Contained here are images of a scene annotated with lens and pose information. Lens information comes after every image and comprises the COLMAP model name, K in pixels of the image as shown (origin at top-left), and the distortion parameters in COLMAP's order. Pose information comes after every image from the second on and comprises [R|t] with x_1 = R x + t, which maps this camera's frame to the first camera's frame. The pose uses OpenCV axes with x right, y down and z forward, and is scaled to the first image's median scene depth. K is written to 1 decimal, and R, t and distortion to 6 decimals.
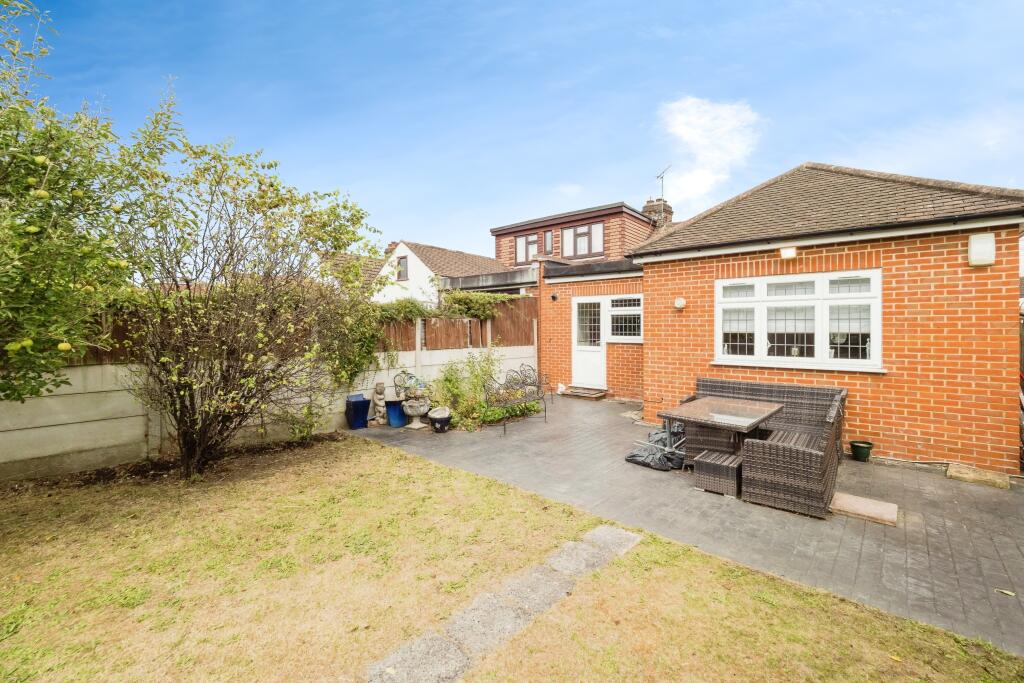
lens RADIAL K [[437.1, 0, 512.7], [0, 437.1, 314.1], [0, 0, 1]] dist [-0.001128, -0.000307]
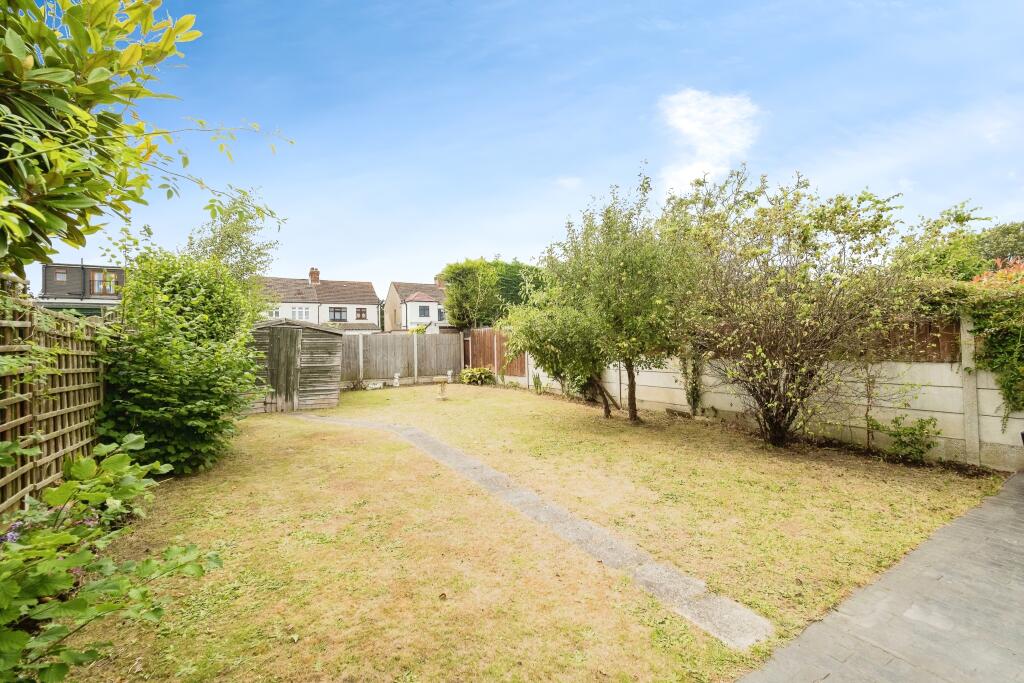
lens RADIAL K [[437.9, 0, 512.0], [0, 437.9, 341.5], [0, 0, 1]] dist [0.001098, -0.000071]
pose [[-0.318024, -0.004792, -0.948071, 0.524018], [0.056910, 0.998088, -0.024135, 0.031145], [0.946373, -0.061630, -0.317143, 0.477605]]
